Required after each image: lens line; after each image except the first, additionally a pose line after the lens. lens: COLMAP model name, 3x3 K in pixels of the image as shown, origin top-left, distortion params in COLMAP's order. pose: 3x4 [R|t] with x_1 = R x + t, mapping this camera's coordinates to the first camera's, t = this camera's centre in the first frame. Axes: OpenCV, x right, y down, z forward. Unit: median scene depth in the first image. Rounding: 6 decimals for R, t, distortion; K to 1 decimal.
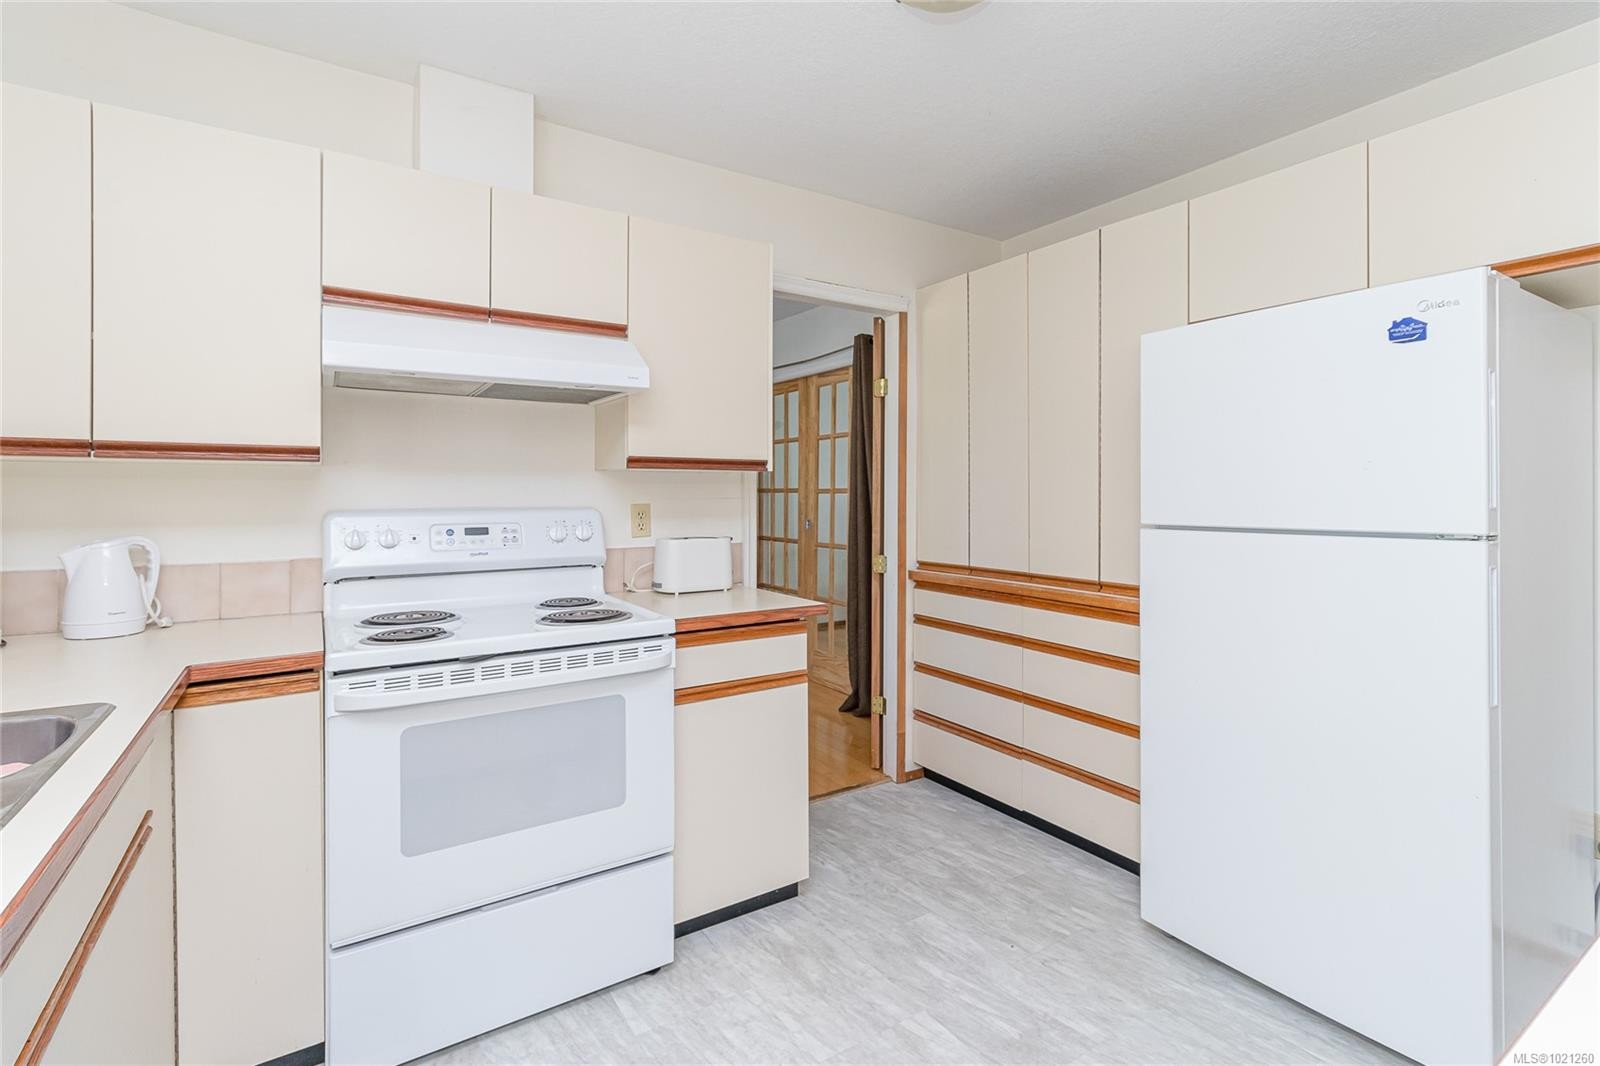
lens RADIAL K [[749.1, 0, 813.7], [0, 749.1, 489.1], [0, 0, 1]] dist [0.003110, -0.003112]
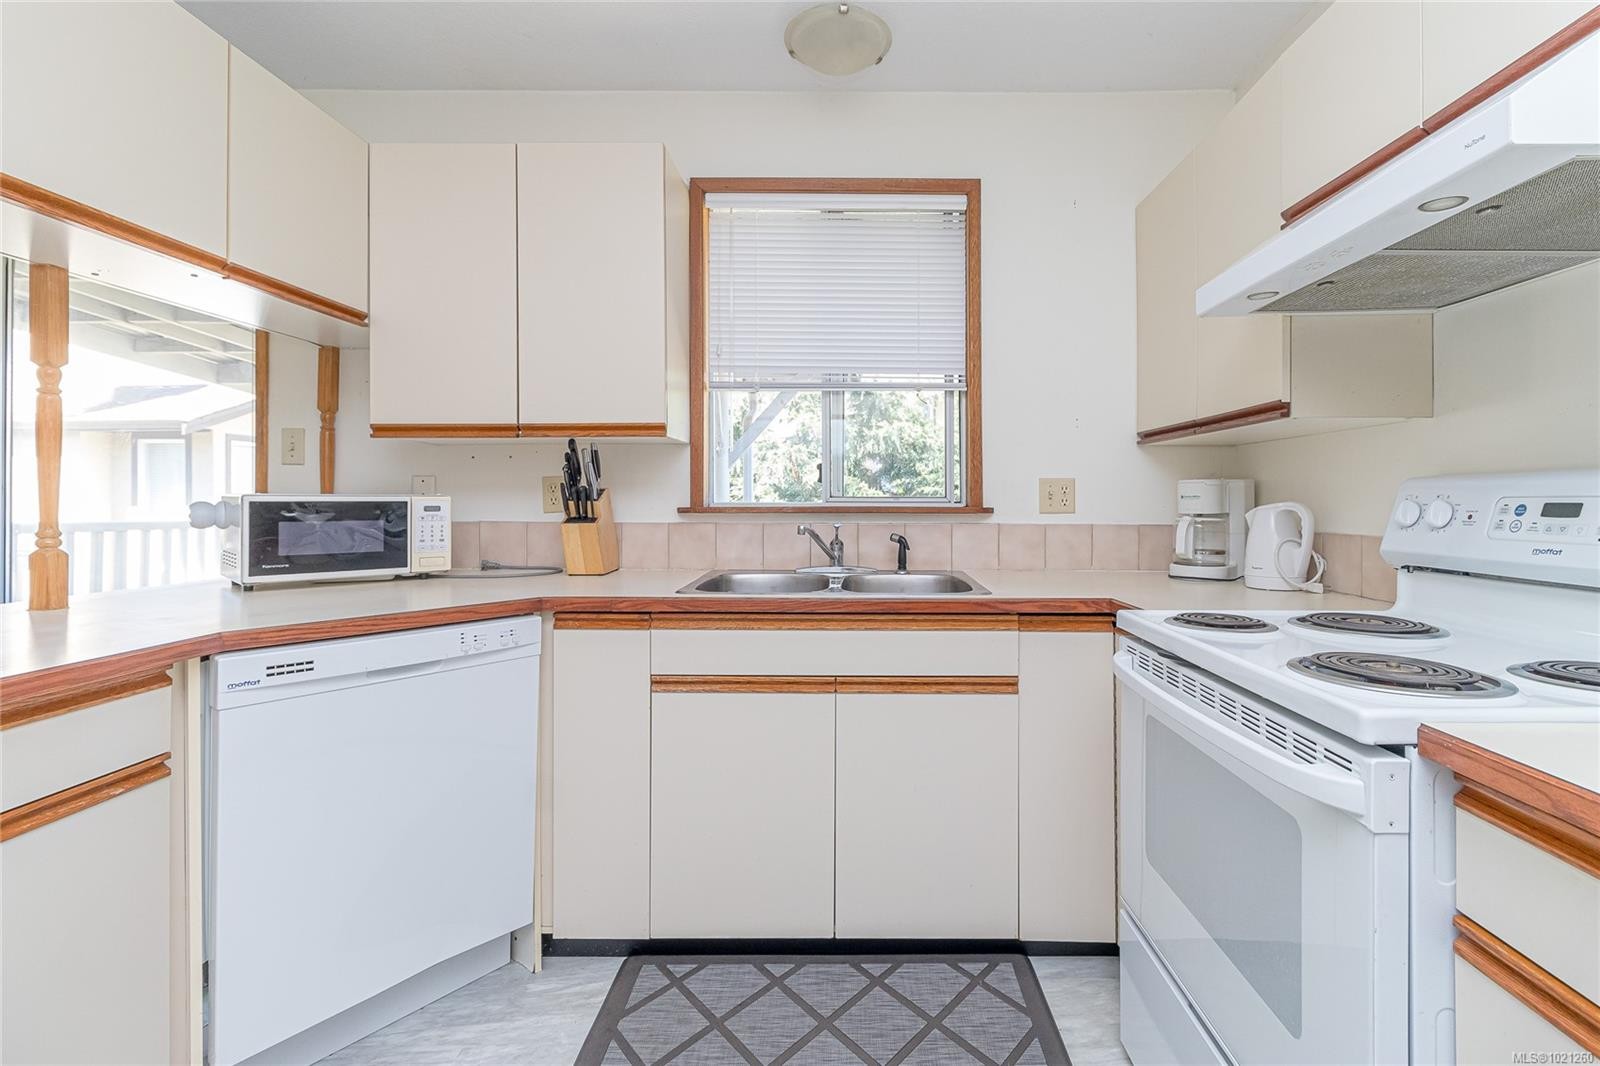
lens RADIAL K [[749.1, 0, 852.1], [0, 749.1, 494.8], [0, 0, 1]] dist [0.003110, -0.003112]
pose [[-0.551517, -0.007479, -0.834130, 0.301336], [-0.001054, 0.999965, -0.008269, 0.054018], [0.834163, -0.003681, -0.551505, 0.937591]]
